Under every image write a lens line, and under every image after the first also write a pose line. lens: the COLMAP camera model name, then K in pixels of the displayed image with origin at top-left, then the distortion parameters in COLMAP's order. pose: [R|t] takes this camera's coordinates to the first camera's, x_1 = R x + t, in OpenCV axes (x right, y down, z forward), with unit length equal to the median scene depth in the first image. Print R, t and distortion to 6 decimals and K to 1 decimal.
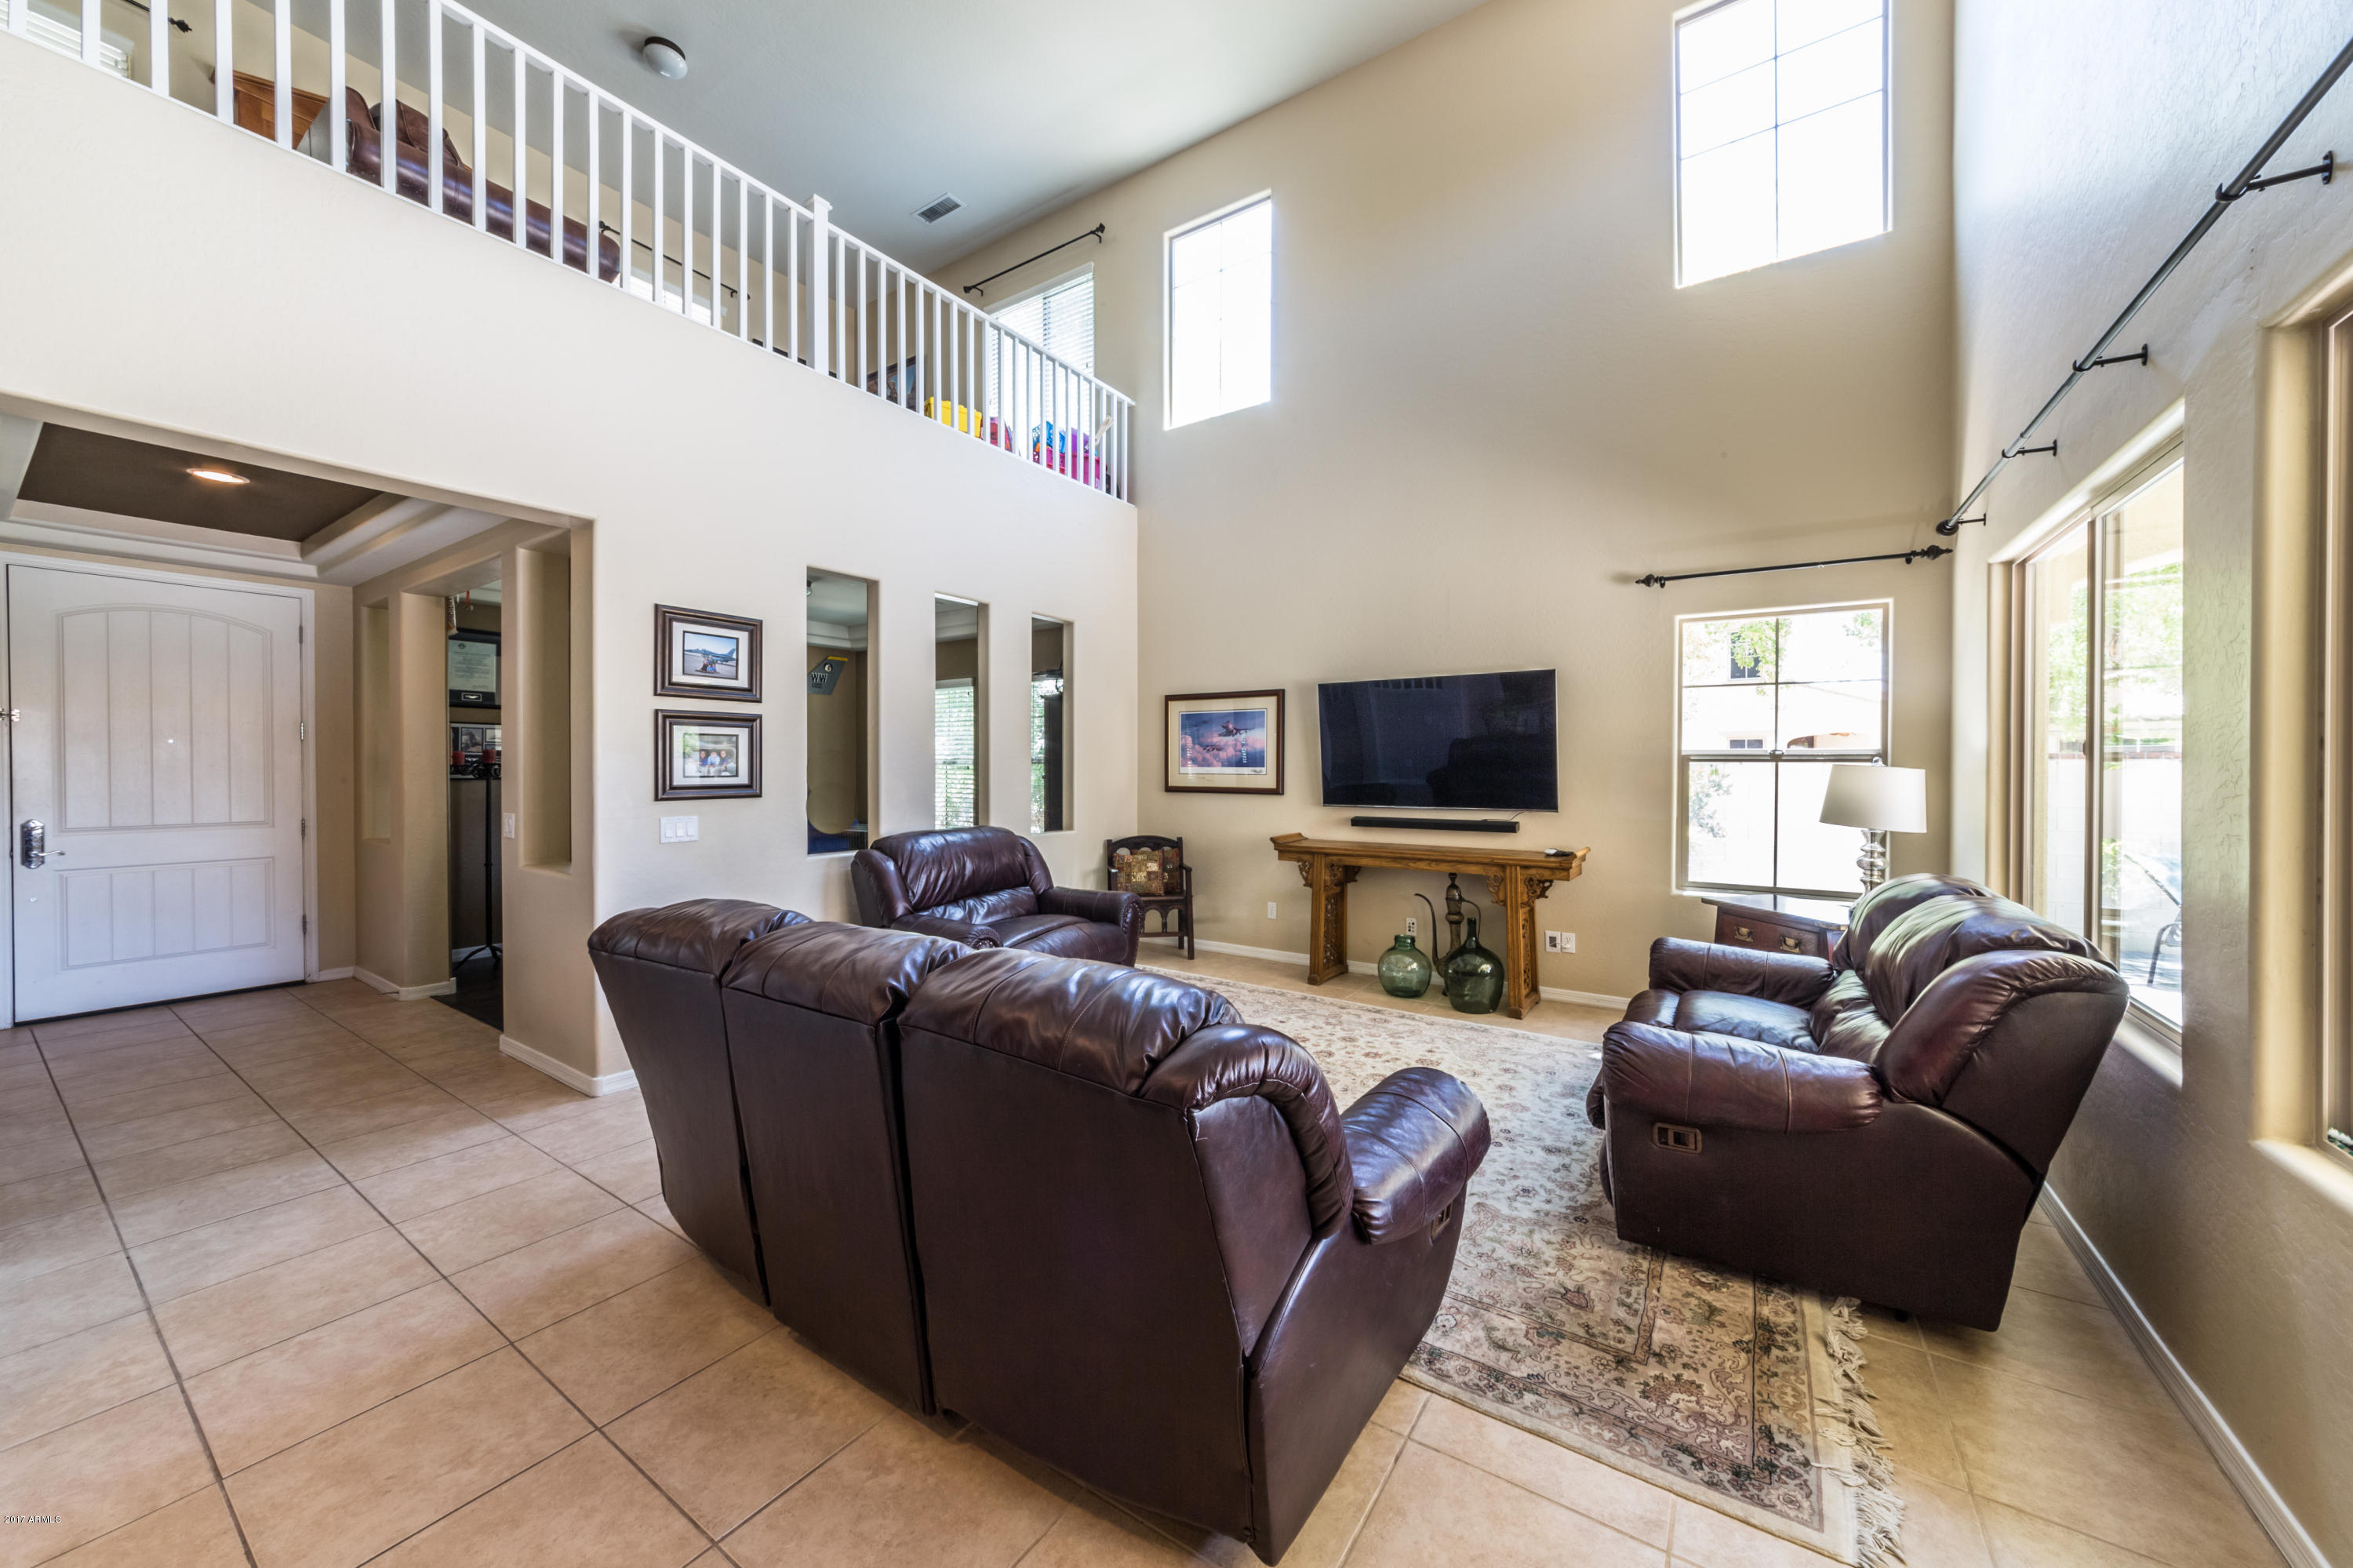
lens RADIAL K [[845.5, 0, 1162.3], [0, 845.5, 772.0], [0, 0, 1]] dist [-0.003432, 0.000110]
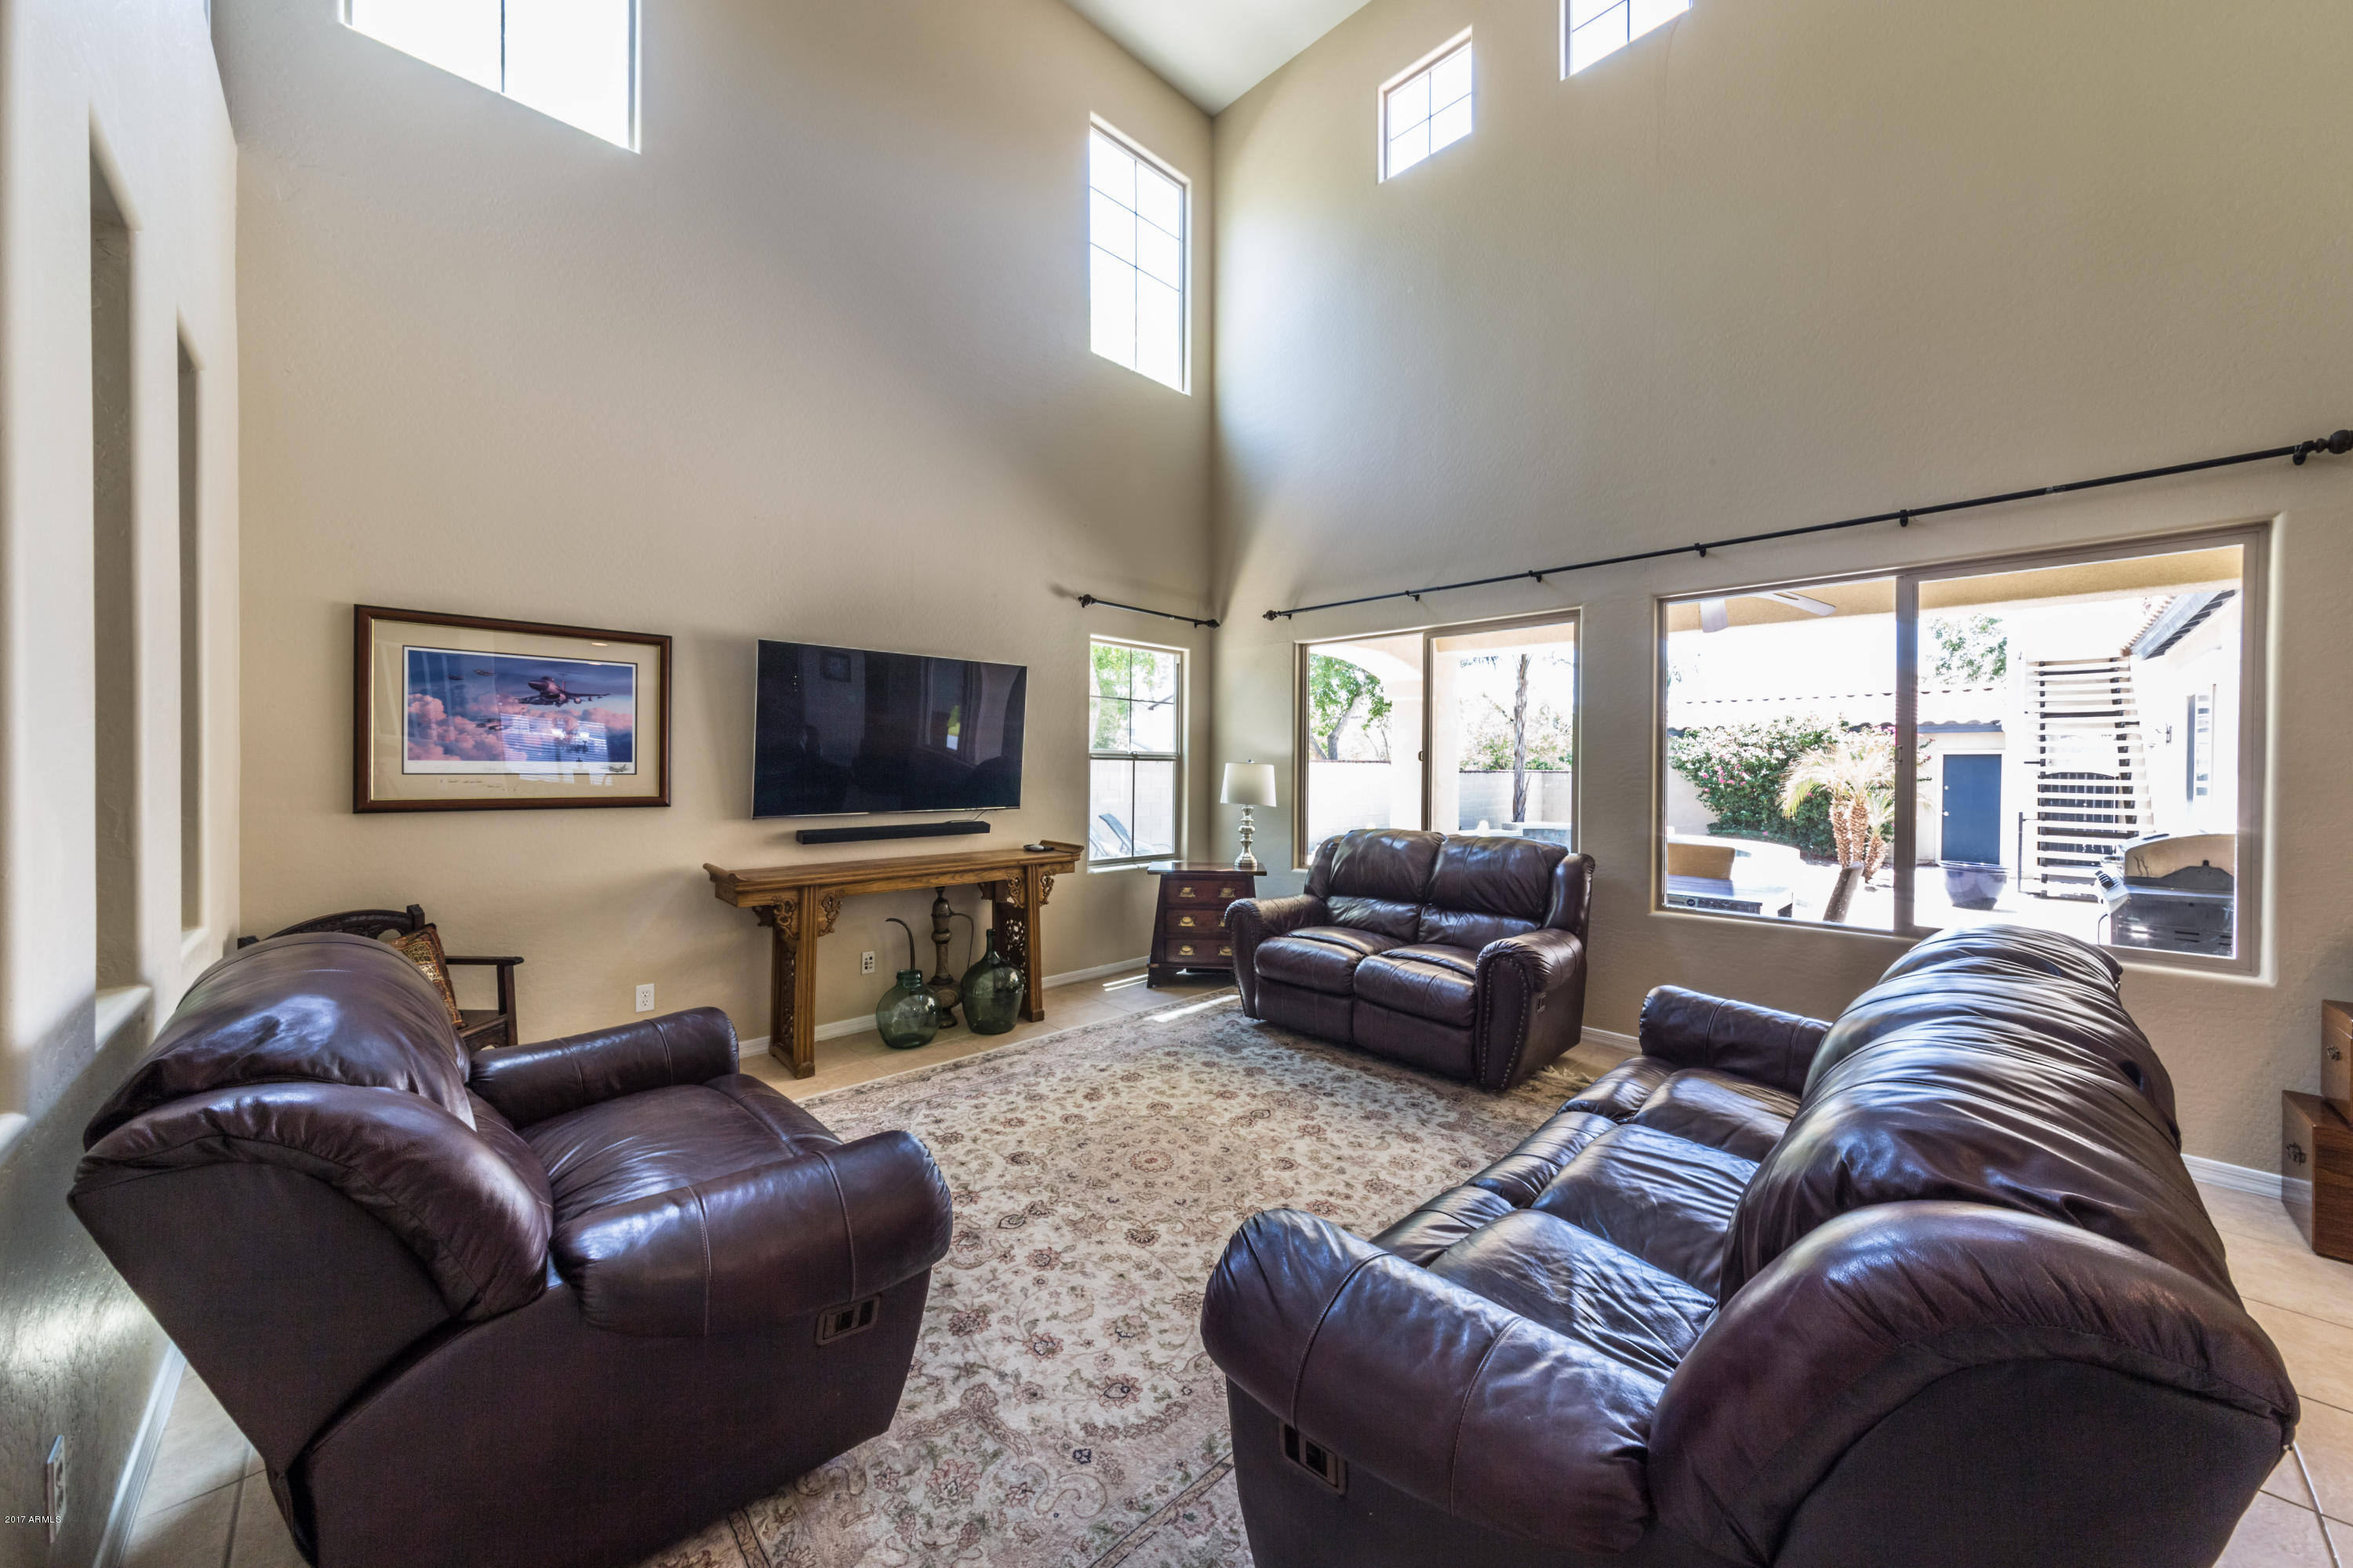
lens RADIAL K [[845.5, 0, 1167.5], [0, 845.5, 774.0], [0, 0, 1]] dist [-0.003432, 0.000110]
pose [[0.189386, -0.008715, 0.981864, -0.528567], [0.000390, 0.999961, 0.008800, -0.003019], [-0.981903, -0.001284, 0.189382, 0.689046]]
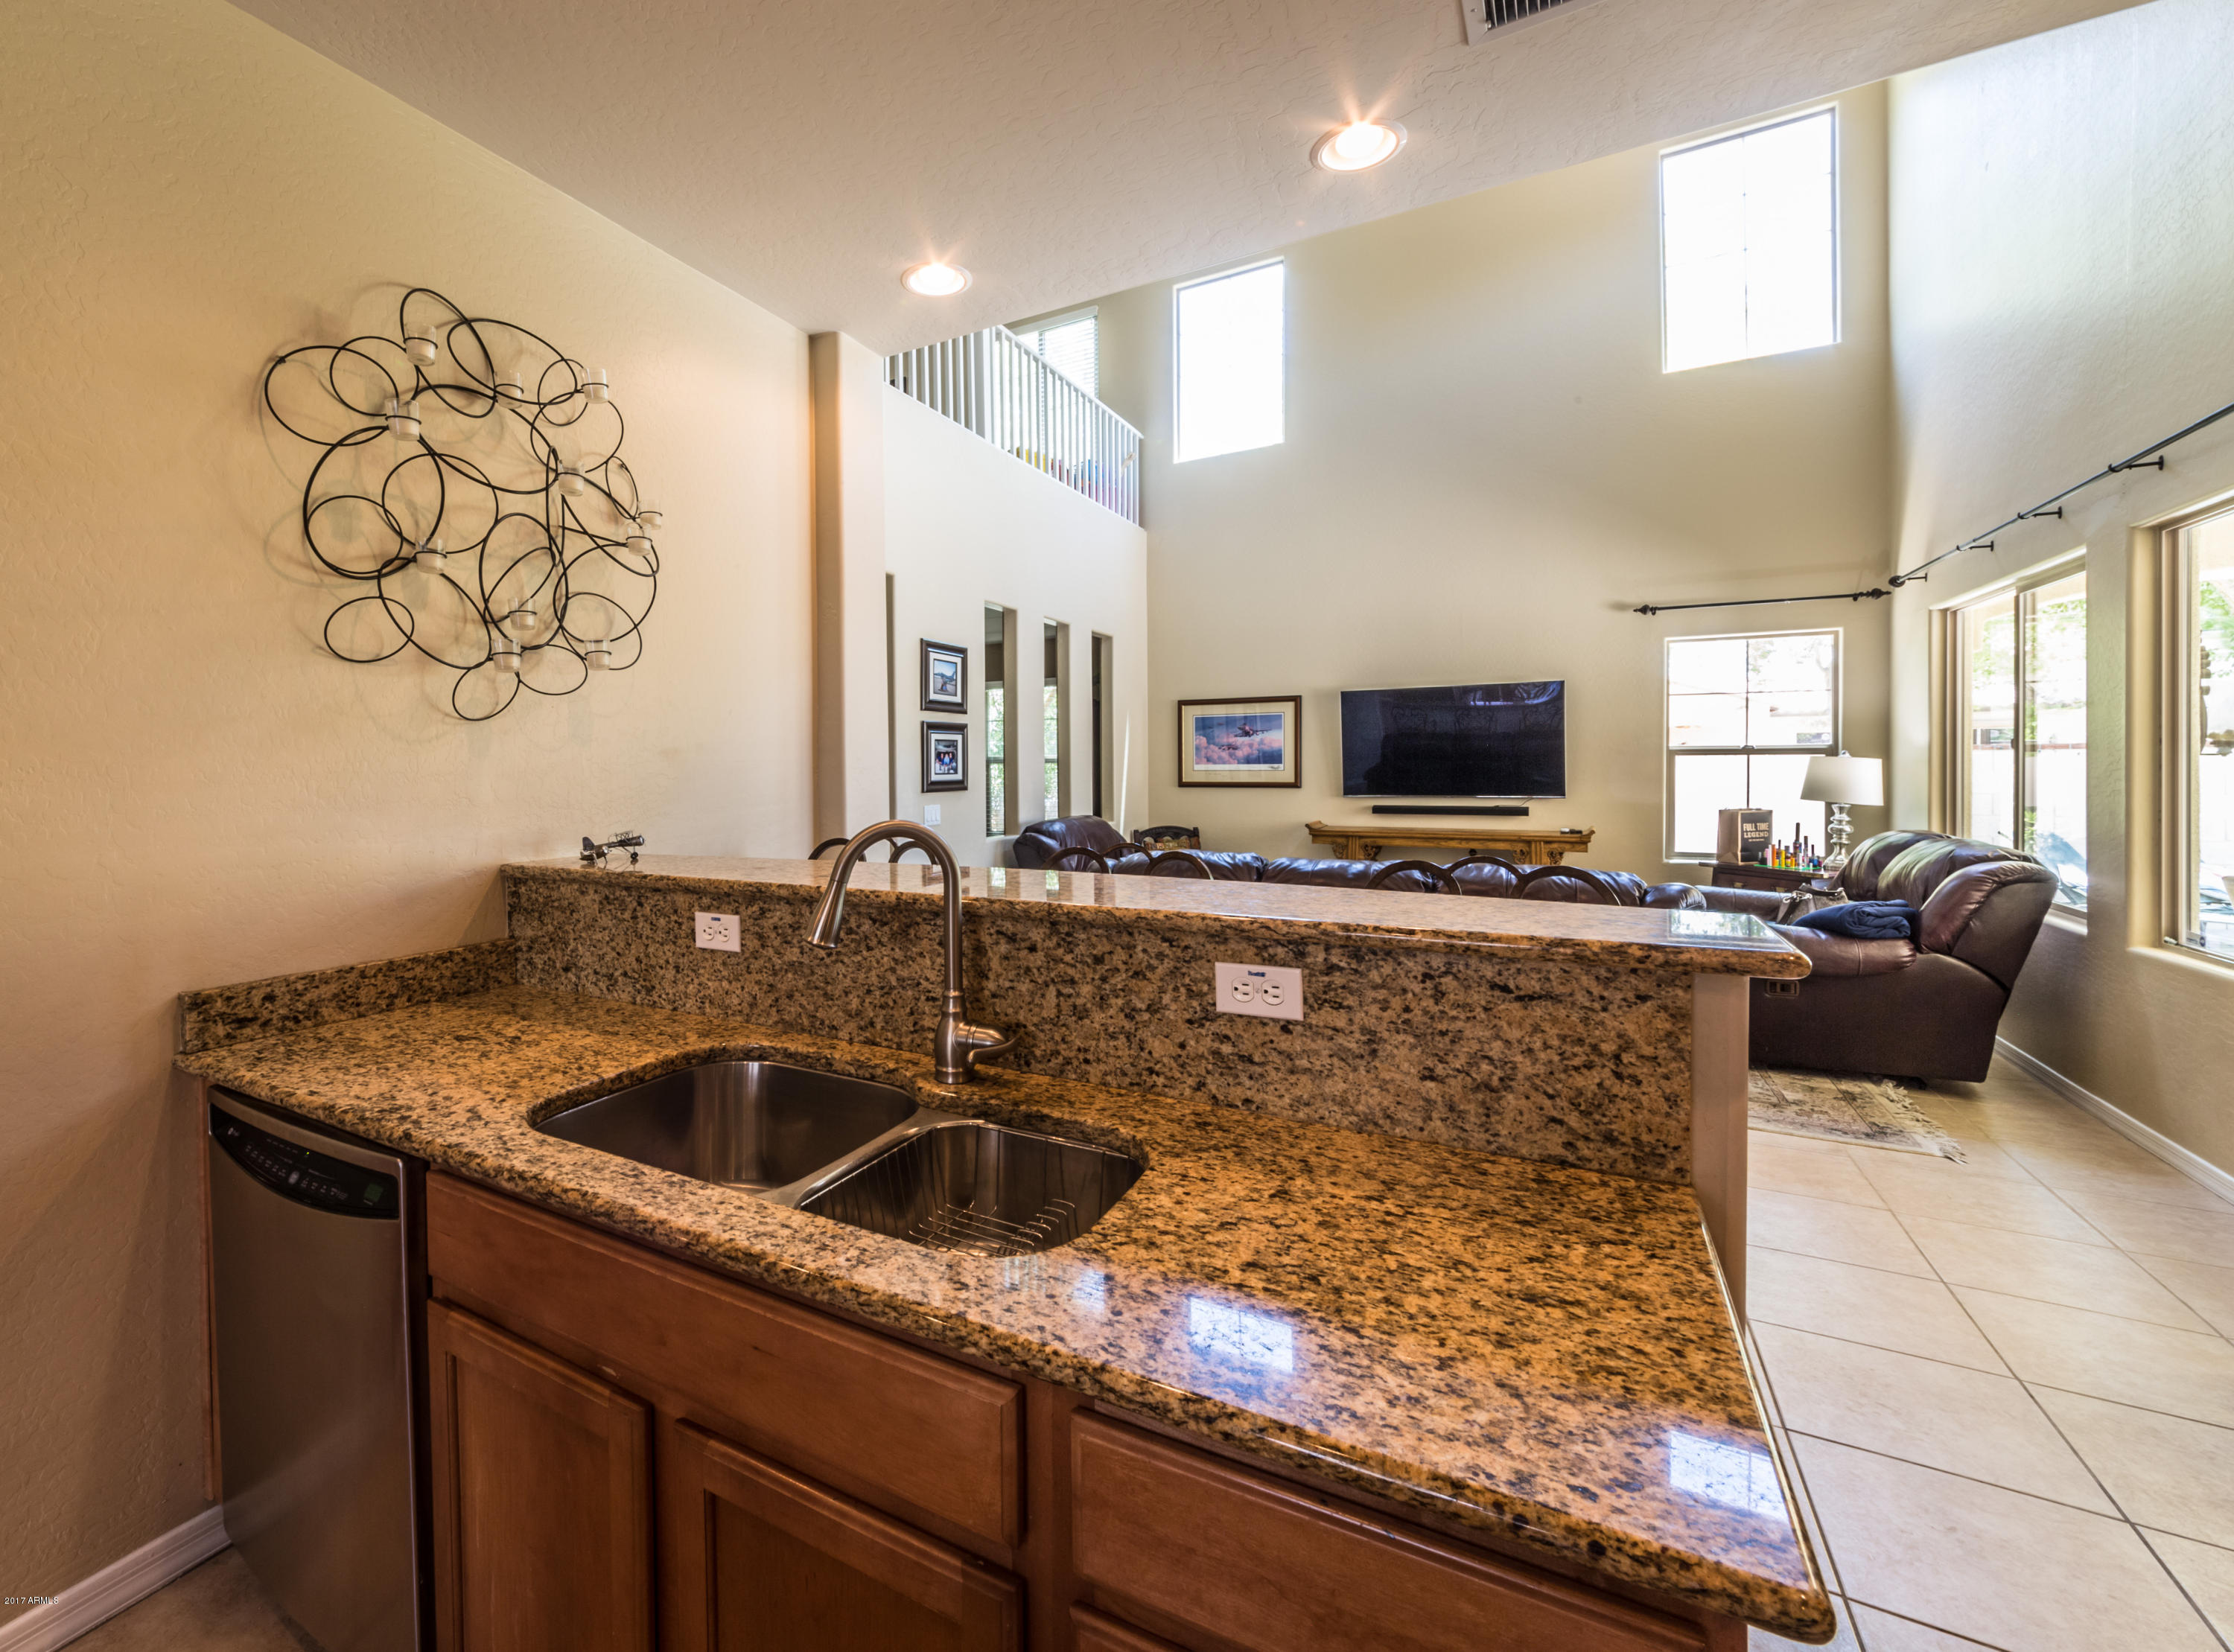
lens RADIAL K [[973.7, 0, 939.9], [0, 973.7, 778.2], [0, 0, 1]] dist [-0.002152, 0.000347]
pose [[0.998727, -0.010160, 0.049411, -0.542206], [0.009985, 0.999943, 0.003796, 0.005361], [-0.049447, -0.003298, 0.998771, -0.386088]]
